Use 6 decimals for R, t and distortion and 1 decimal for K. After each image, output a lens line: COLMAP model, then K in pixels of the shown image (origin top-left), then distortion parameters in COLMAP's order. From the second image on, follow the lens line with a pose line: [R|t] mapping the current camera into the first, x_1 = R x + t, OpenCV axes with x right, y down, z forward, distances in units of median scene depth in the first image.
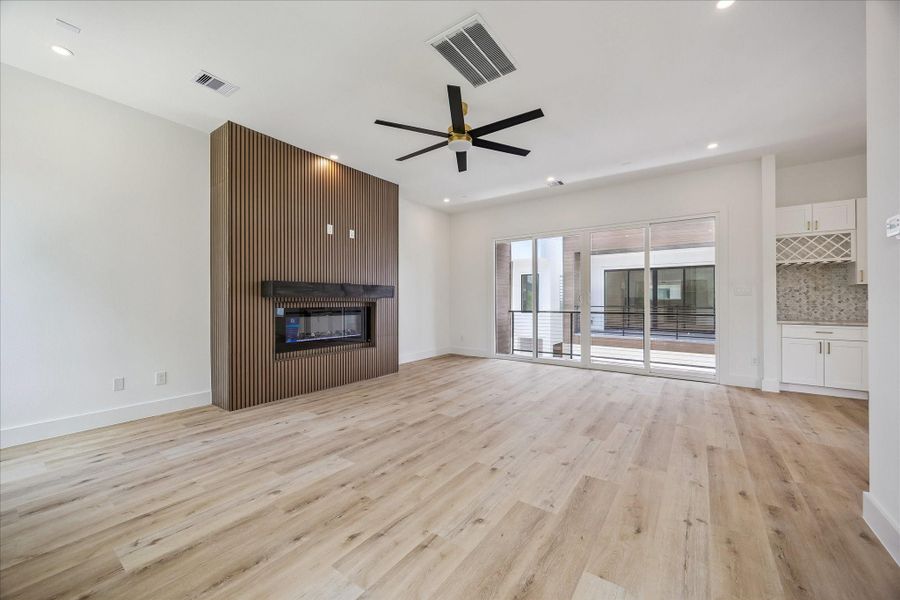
lens RADIAL K [[344.8, 0, 449.2], [0, 344.8, 298.5], [0, 0, 1]] dist [0.000049, 0.000037]
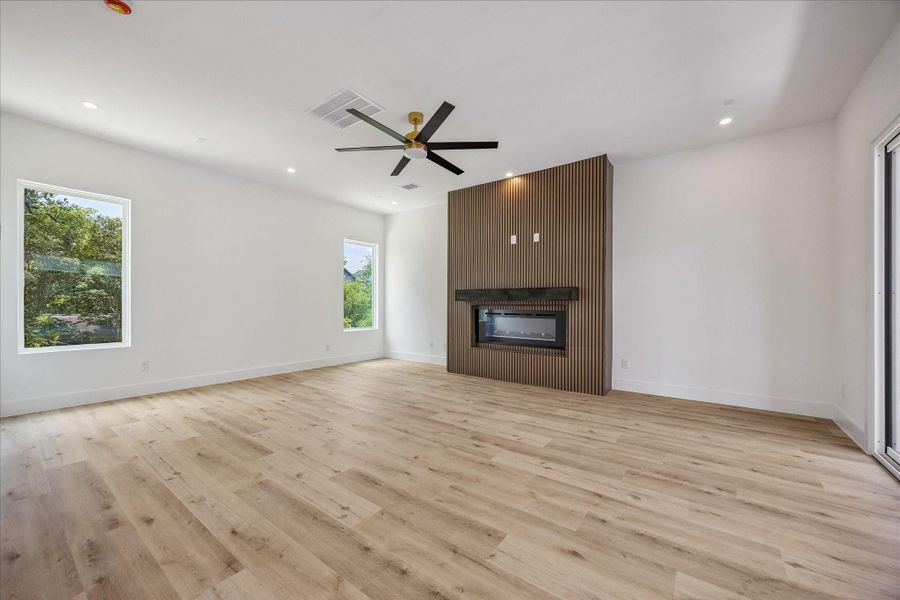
lens RADIAL K [[349.0, 0, 447.1], [0, 349.0, 307.0], [0, 0, 1]] dist [0.001601, 0.000182]
pose [[-0.023055, 0.011054, -0.999673, 1.098137], [0.002097, 0.999937, 0.011008, 0.004647], [0.999732, -0.001843, -0.023077, 1.136640]]
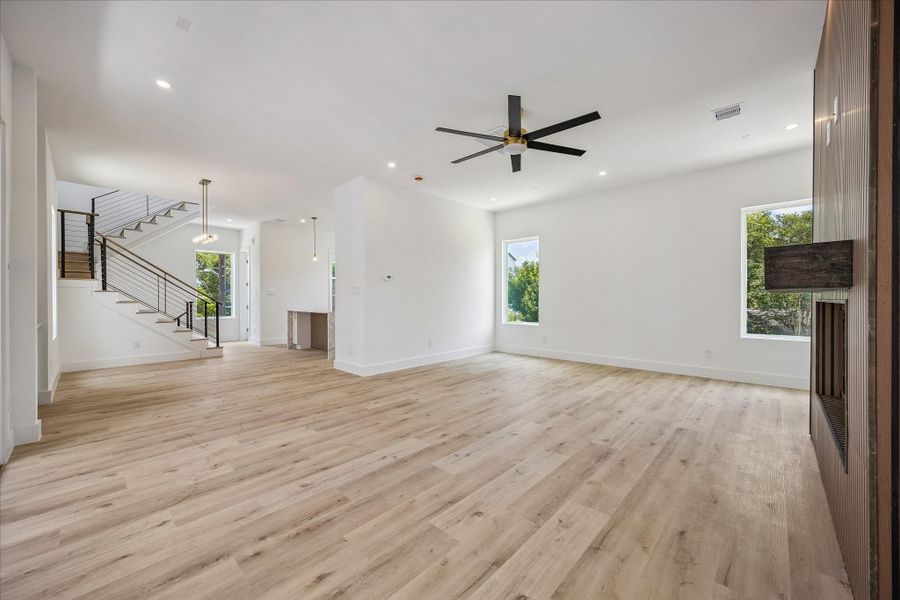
lens RADIAL K [[344.8, 0, 449.2], [0, 344.8, 298.5], [0, 0, 1]] dist [0.000049, 0.000037]
pose [[-0.991844, 0.002774, 0.127429, 0.095867], [0.002130, 0.999984, -0.005187, 0.011666], [-0.127441, -0.004873, -0.991834, 2.083823]]
